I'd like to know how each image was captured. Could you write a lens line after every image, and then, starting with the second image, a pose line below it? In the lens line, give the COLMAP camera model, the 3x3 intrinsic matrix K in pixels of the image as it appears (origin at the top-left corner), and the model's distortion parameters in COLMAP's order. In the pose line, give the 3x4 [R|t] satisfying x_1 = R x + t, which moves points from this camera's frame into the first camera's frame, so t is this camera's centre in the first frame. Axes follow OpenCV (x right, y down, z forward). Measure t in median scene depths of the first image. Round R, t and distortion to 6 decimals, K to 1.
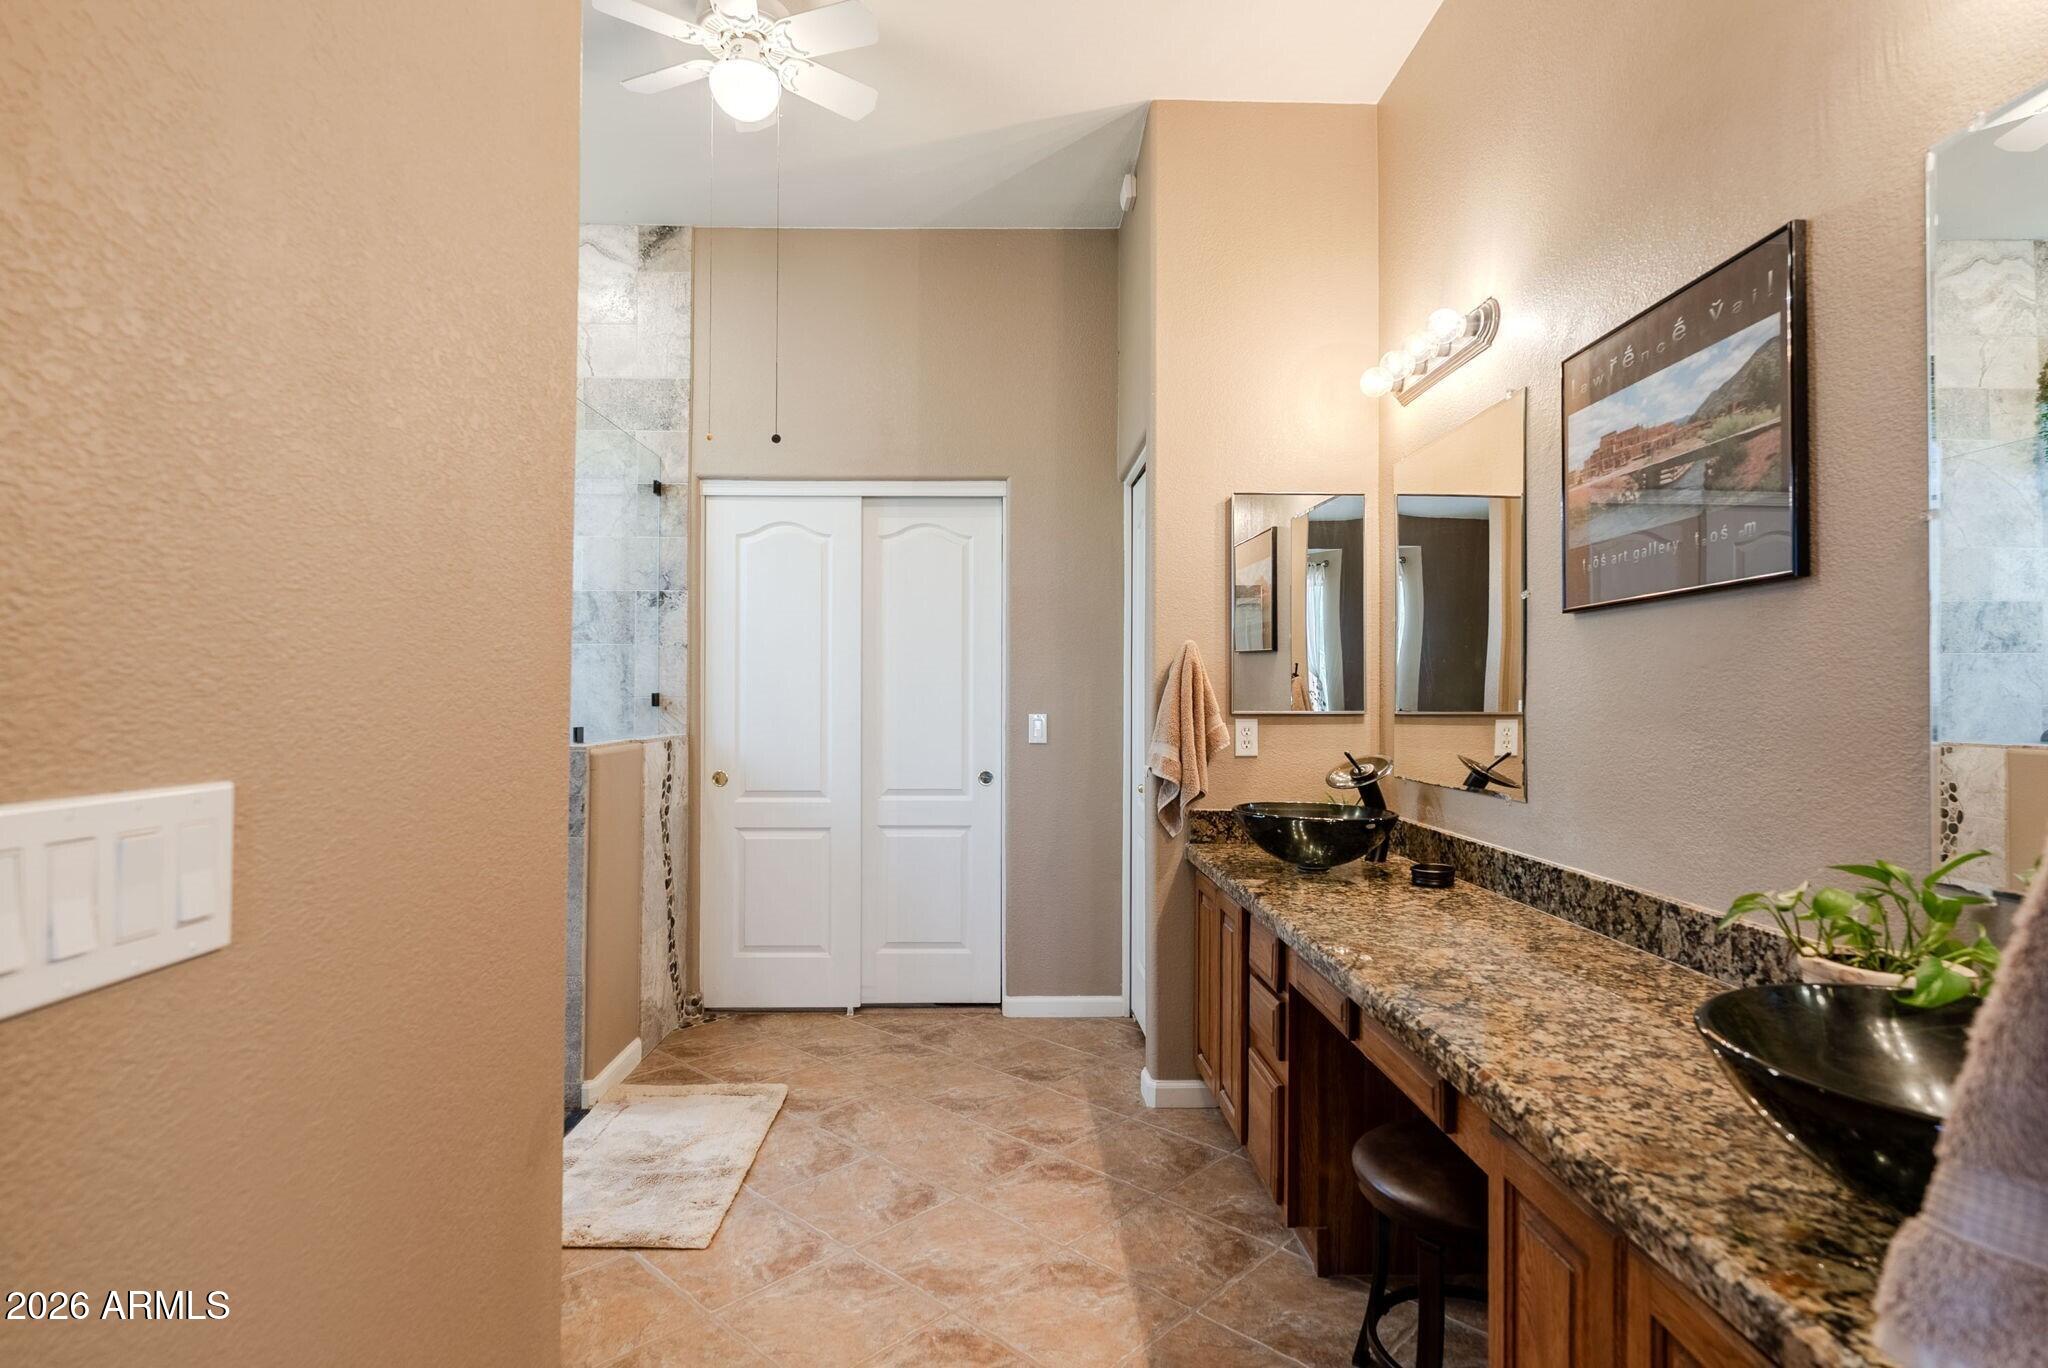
lens RADIAL K [[1115.2, 0, 1024.0], [0, 1115.2, 684.0], [0, 0, 1]] dist [0.001779, 0.001141]
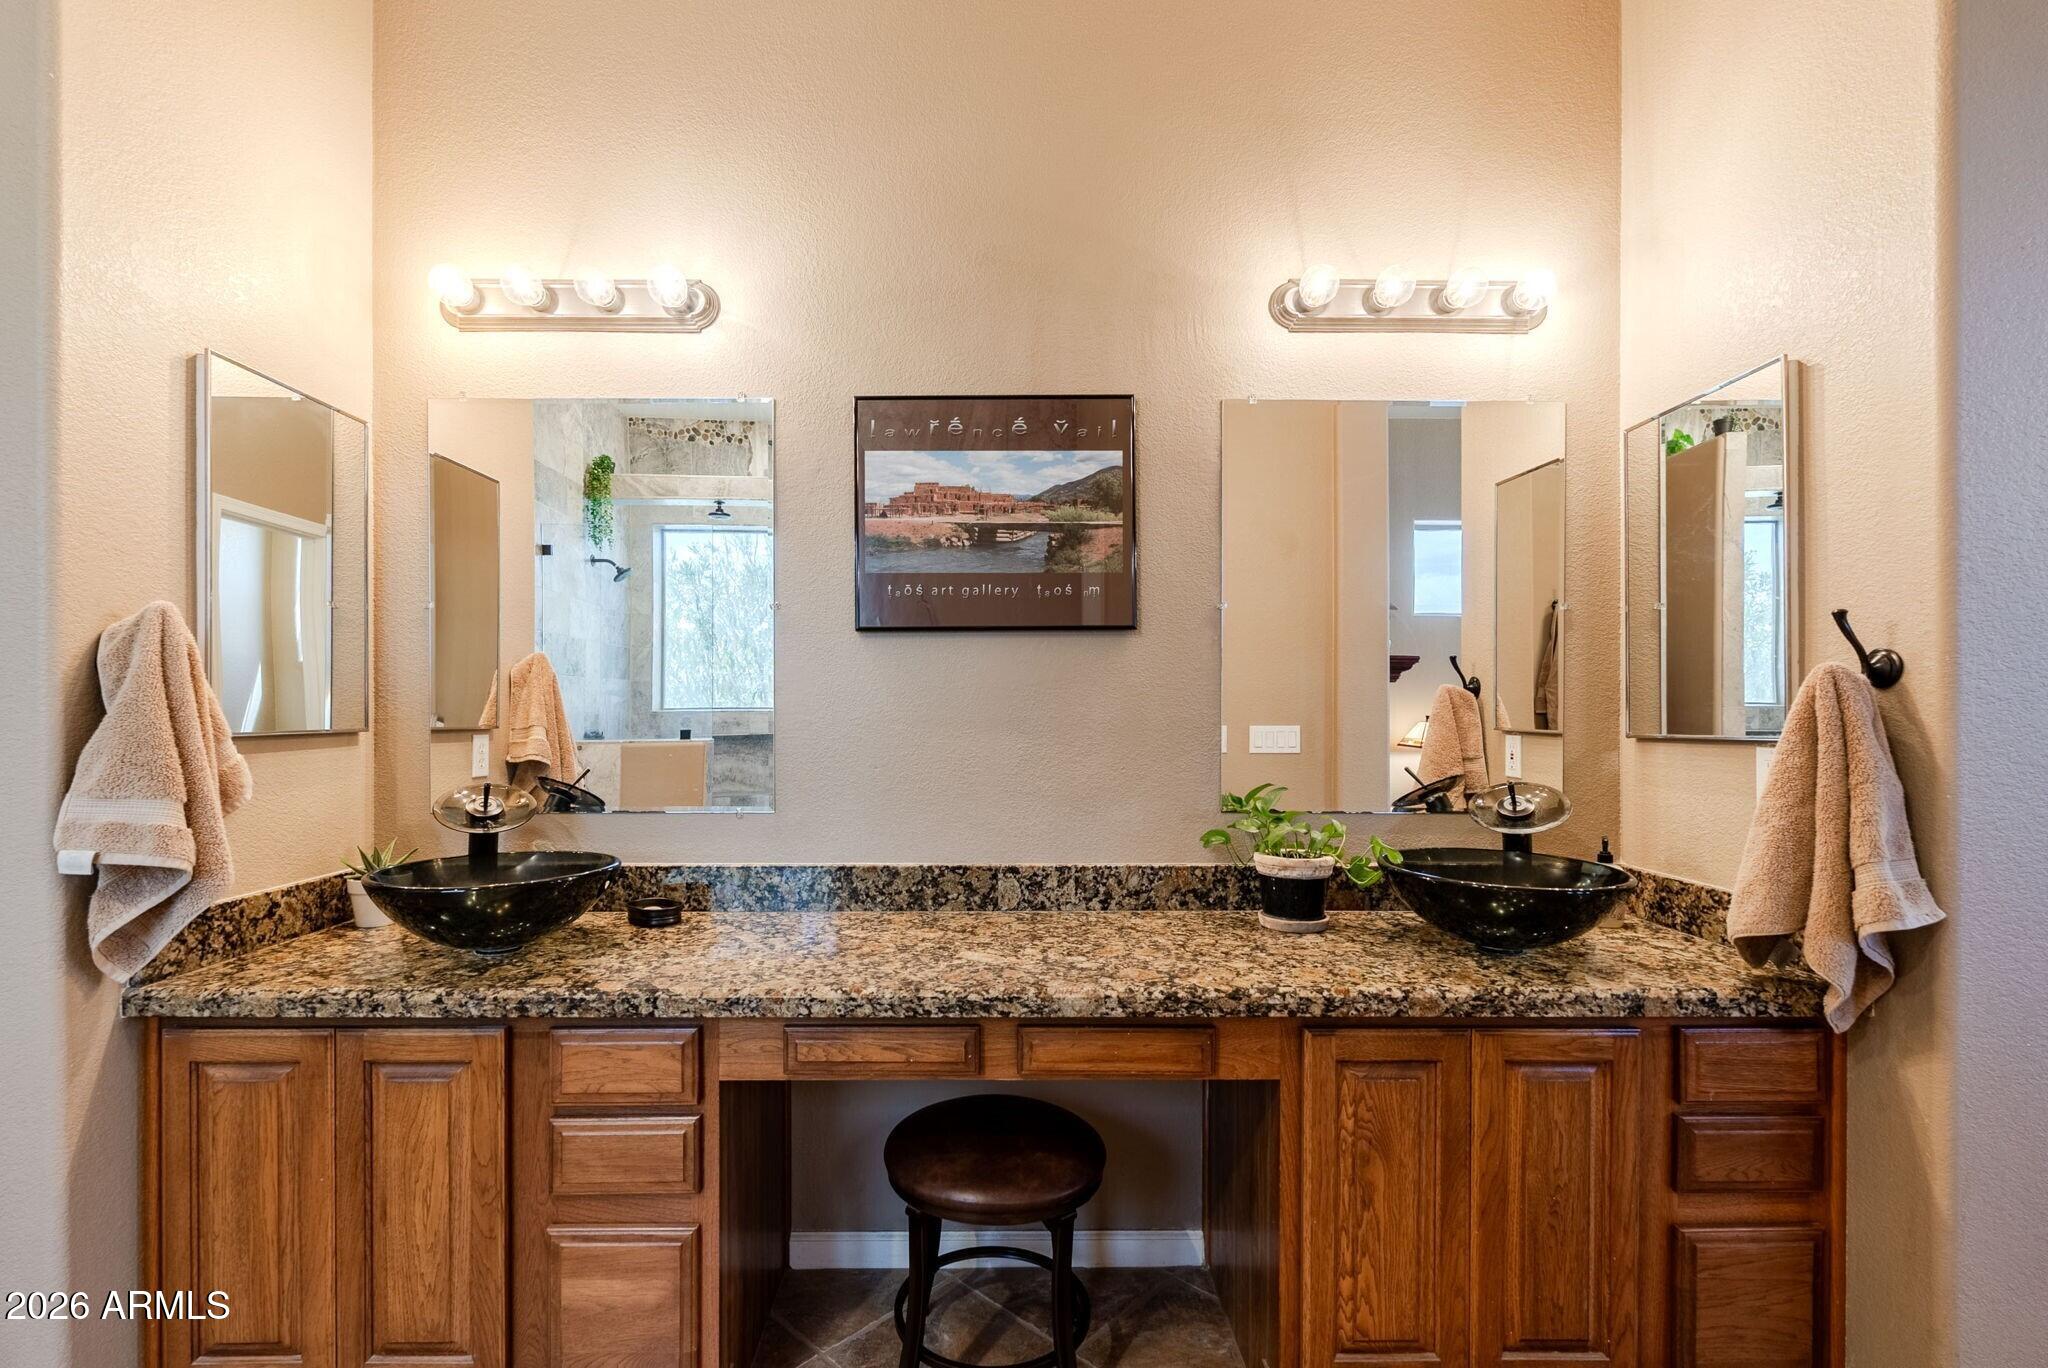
lens RADIAL K [[917.3, 0, 1022.6], [0, 917.3, 714.0], [0, 0, 1]] dist [-0.001061, -0.000224]
pose [[-0.012031, -0.007898, 0.999896, -0.478607], [-0.011981, 0.999898, 0.007754, 0.010454], [-0.999856, -0.011887, -0.012125, 0.985354]]
